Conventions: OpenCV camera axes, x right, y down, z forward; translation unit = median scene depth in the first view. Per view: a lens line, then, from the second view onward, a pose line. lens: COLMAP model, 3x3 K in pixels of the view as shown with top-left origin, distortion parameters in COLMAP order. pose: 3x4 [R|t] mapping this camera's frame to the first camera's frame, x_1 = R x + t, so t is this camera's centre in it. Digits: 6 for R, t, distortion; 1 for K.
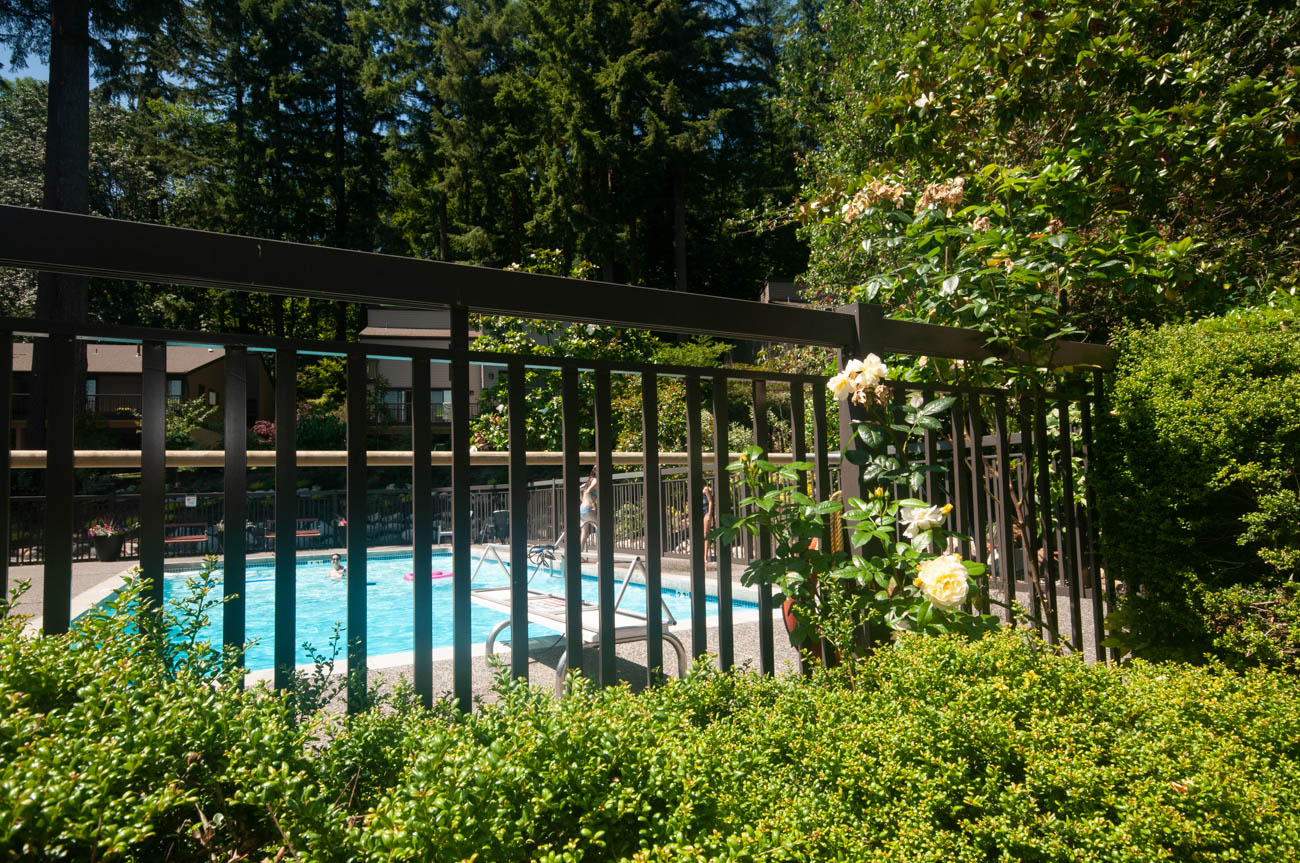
lens RADIAL K [[759.4, 0, 650.0], [0, 759.4, 431.5], [0, 0, 1]] dist [0.041502, 0.001092]
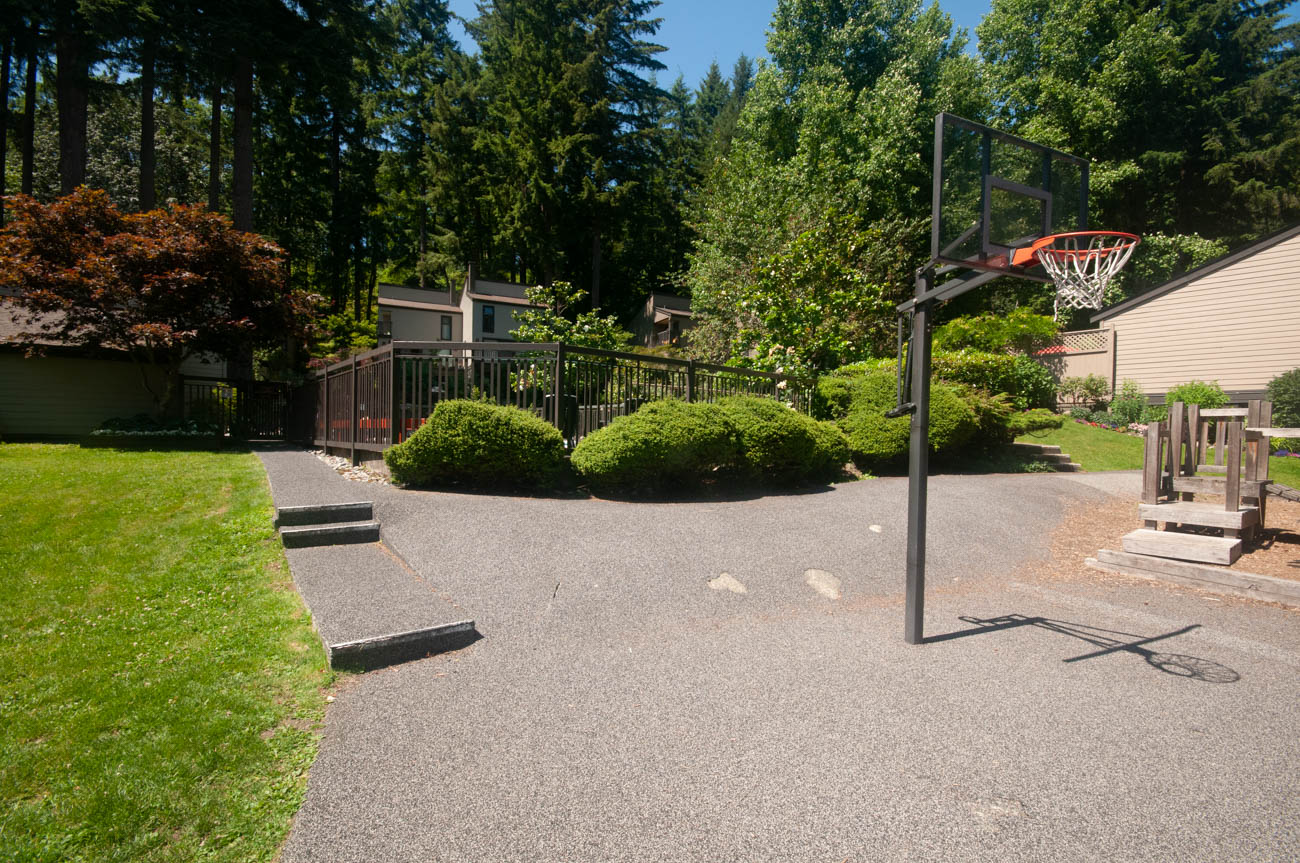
lens RADIAL K [[590.7, 0, 650.0], [0, 590.7, 431.5], [0, 0, 1]] dist [-0.006686, -0.000769]
pose [[0.972276, 0.048866, 0.228671, -0.110654], [-0.066734, 0.995237, 0.071064, 0.002747], [-0.224109, -0.084354, 0.970906, -0.210820]]
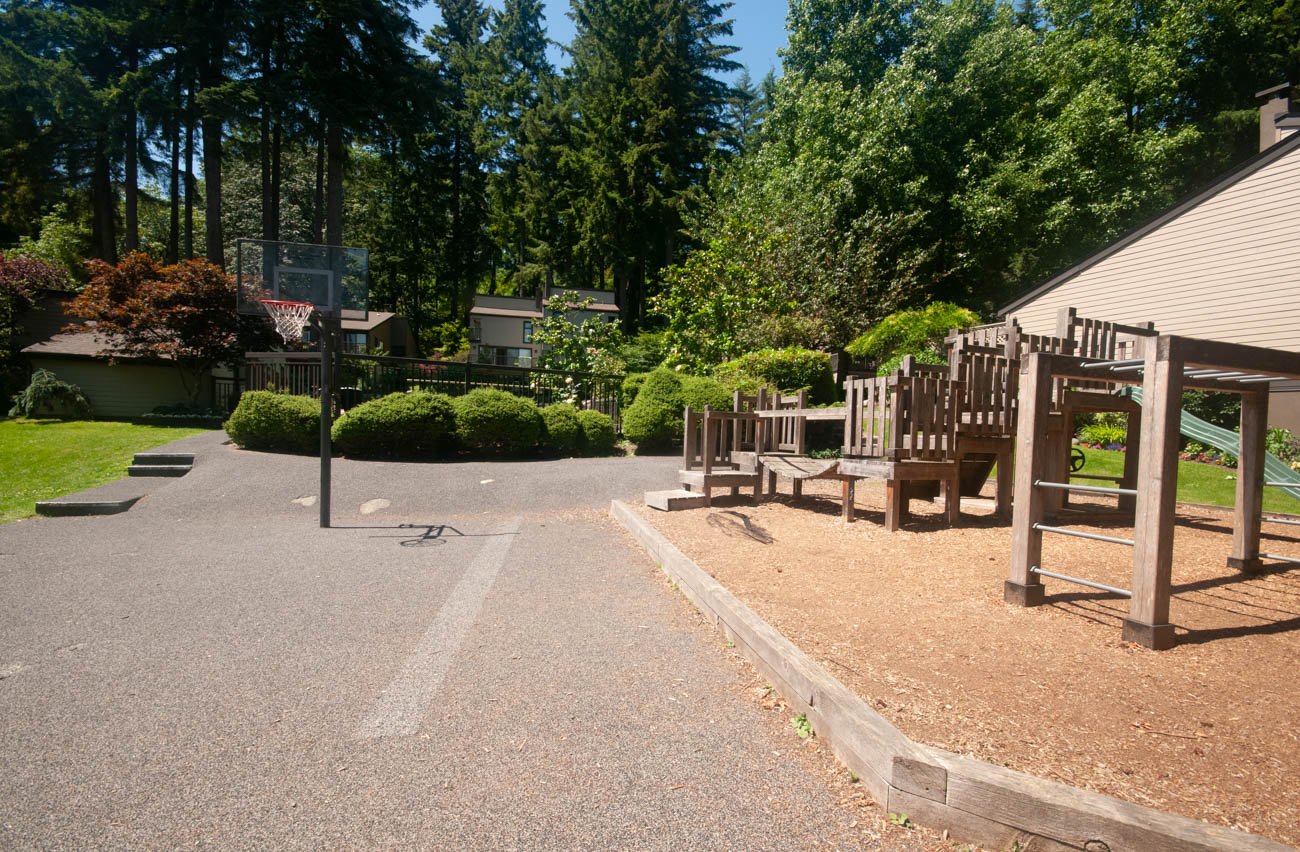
lens RADIAL K [[609.6, 0, 674.7], [0, 609.6, 433.1], [0, 0, 1]] dist [0.025441, -0.021644]
pose [[0.998086, 0.061591, -0.005476, 0.081141], [-0.060863, 0.994188, 0.088800, -0.008652], [0.010914, -0.088297, 0.996034, -0.314696]]
